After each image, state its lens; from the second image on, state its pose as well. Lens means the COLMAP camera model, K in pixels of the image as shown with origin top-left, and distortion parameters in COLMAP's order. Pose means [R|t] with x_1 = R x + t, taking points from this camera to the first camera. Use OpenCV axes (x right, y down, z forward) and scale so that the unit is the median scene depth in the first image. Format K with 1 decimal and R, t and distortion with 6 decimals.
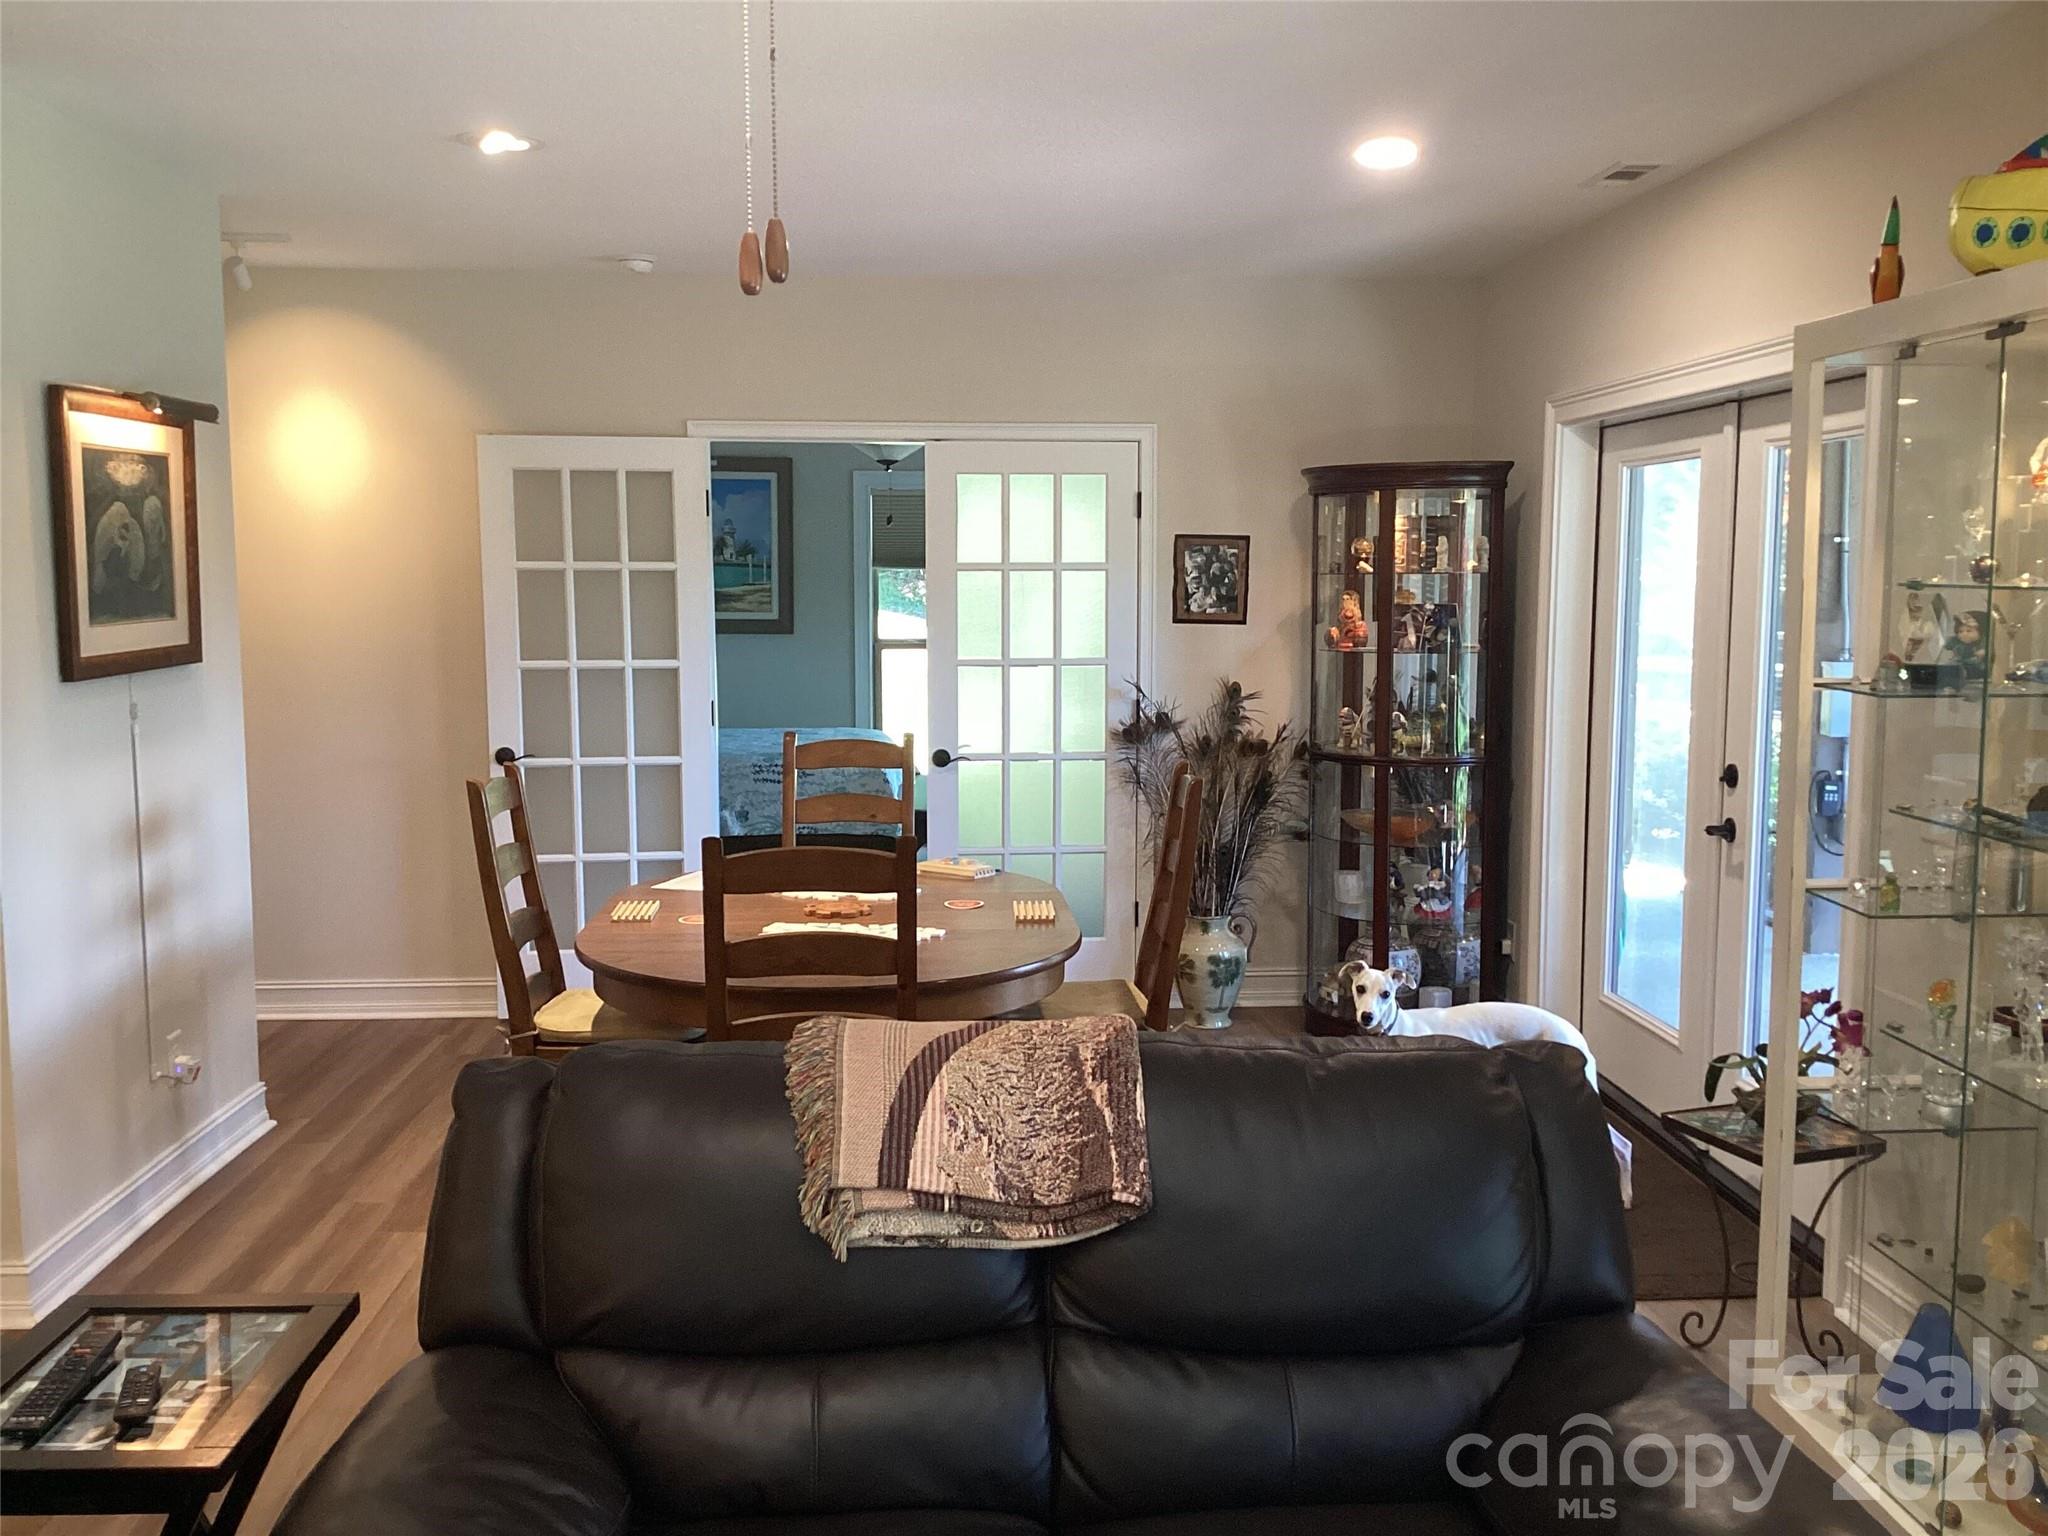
lens RADIAL K [[1867.1, 0, 1019.8], [0, 1867.1, 770.7], [0, 0, 1]] dist [0.055594, 0.000000]
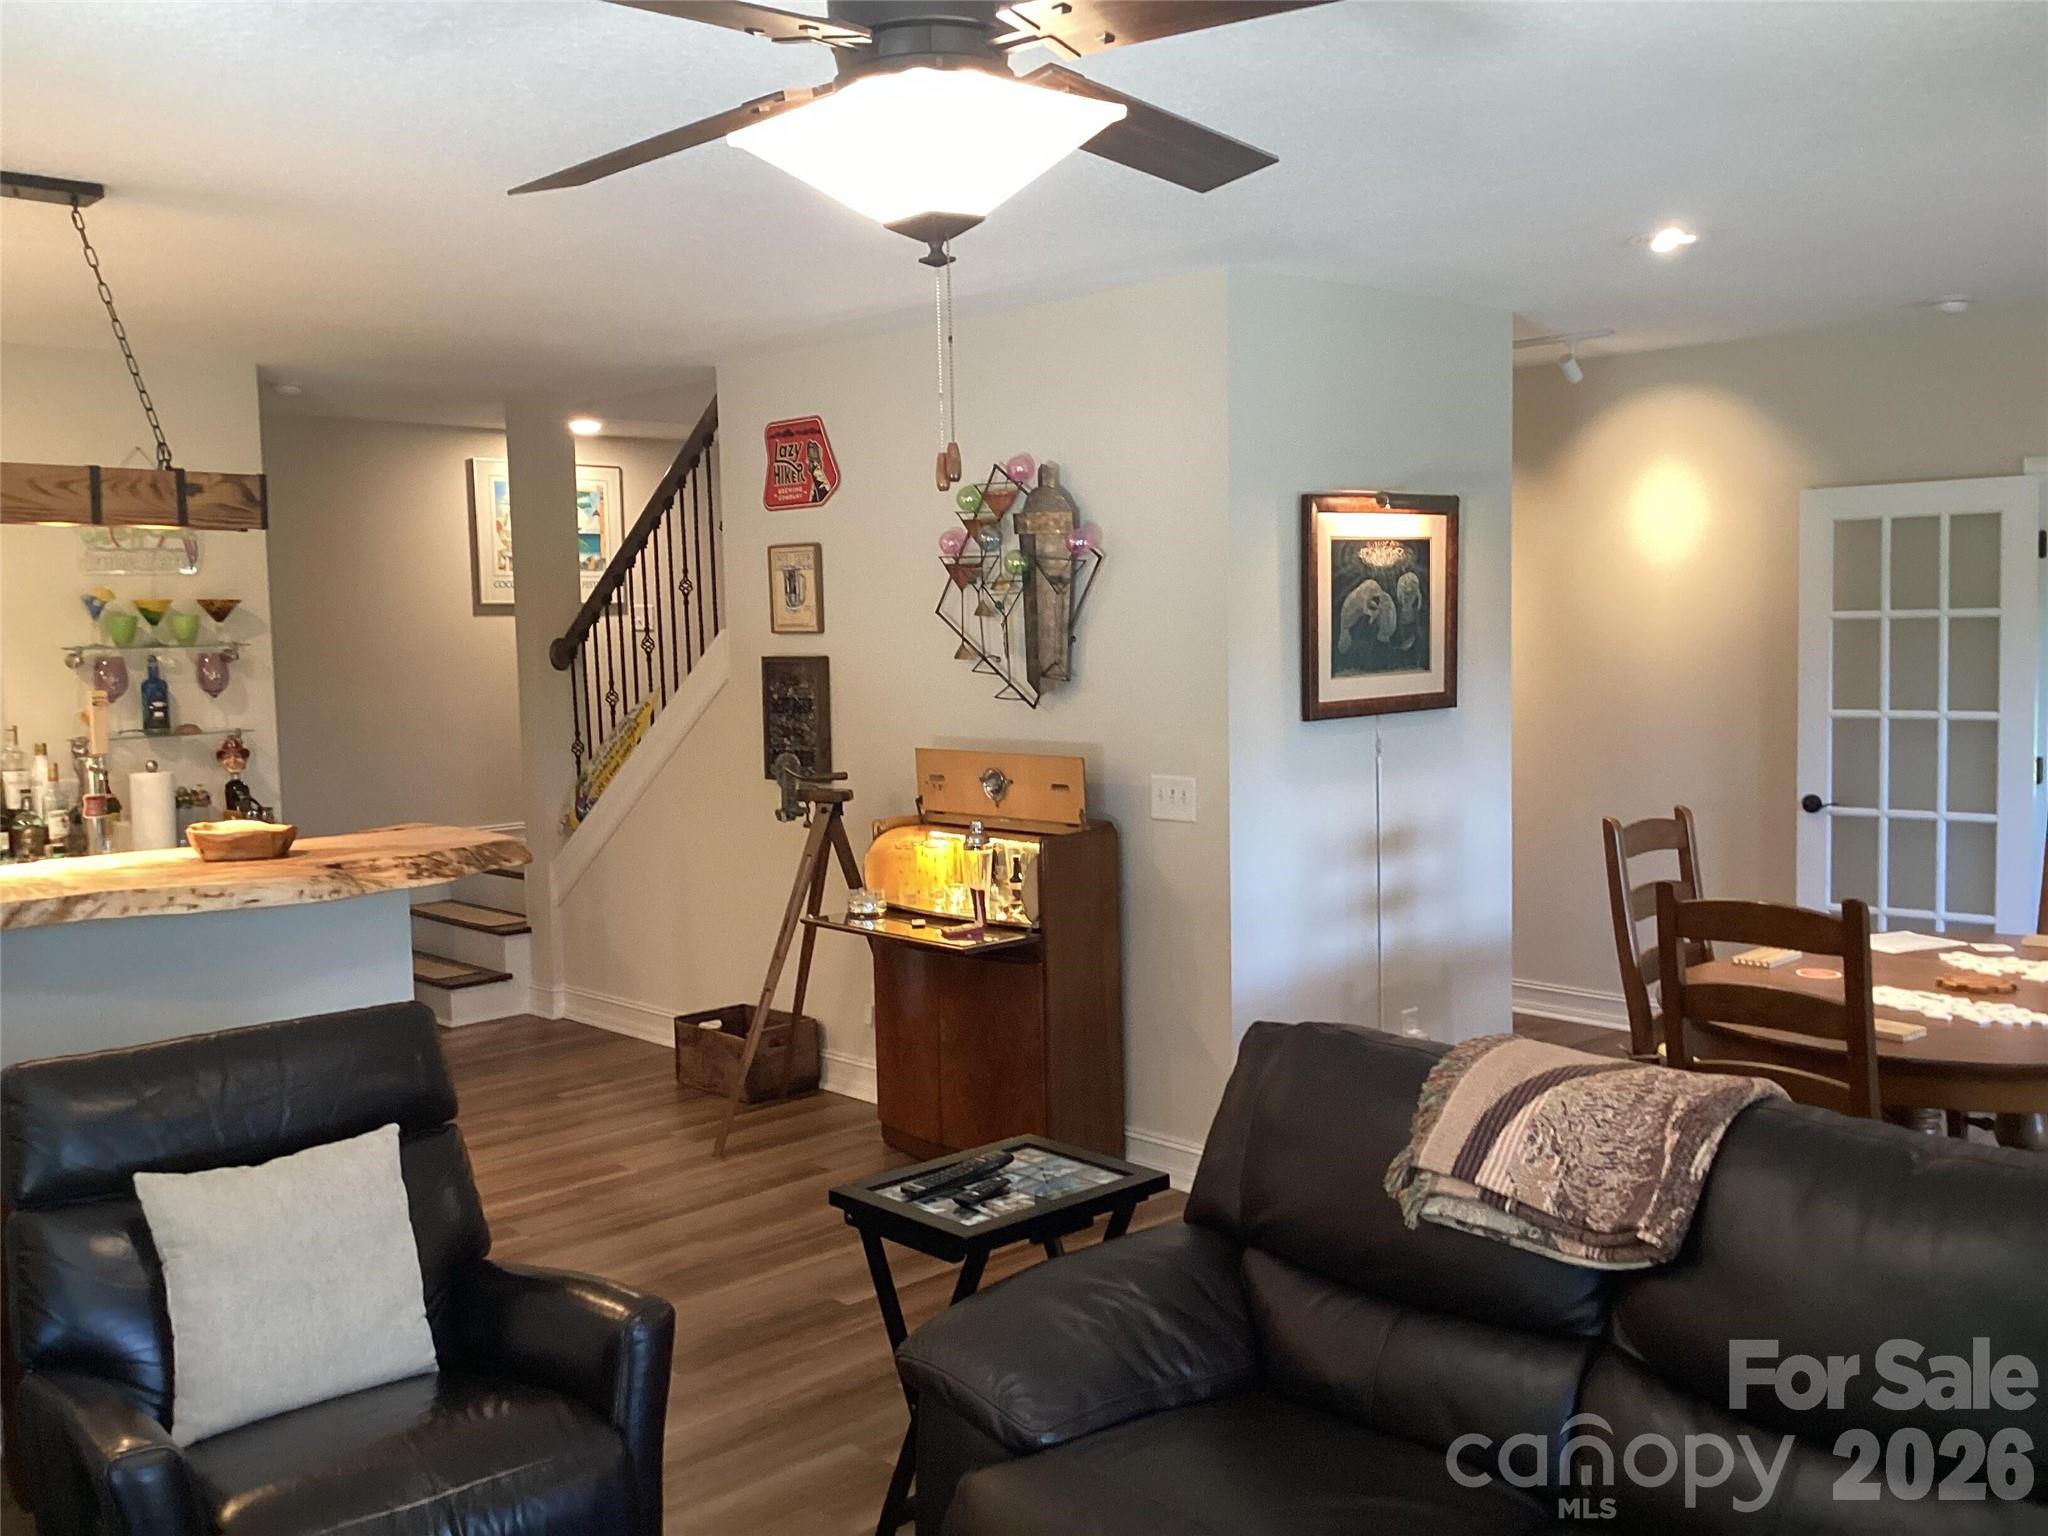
lens RADIAL K [[1867.1, 0, 1019.4], [0, 1867.1, 770.0], [0, 0, 1]] dist [0.055594, 0.000000]
pose [[0.646515, 0.048685, -0.761346, 0.601246], [-0.063465, 0.997935, 0.009922, -0.022947], [0.760257, 0.041904, 0.648270, 0.027282]]
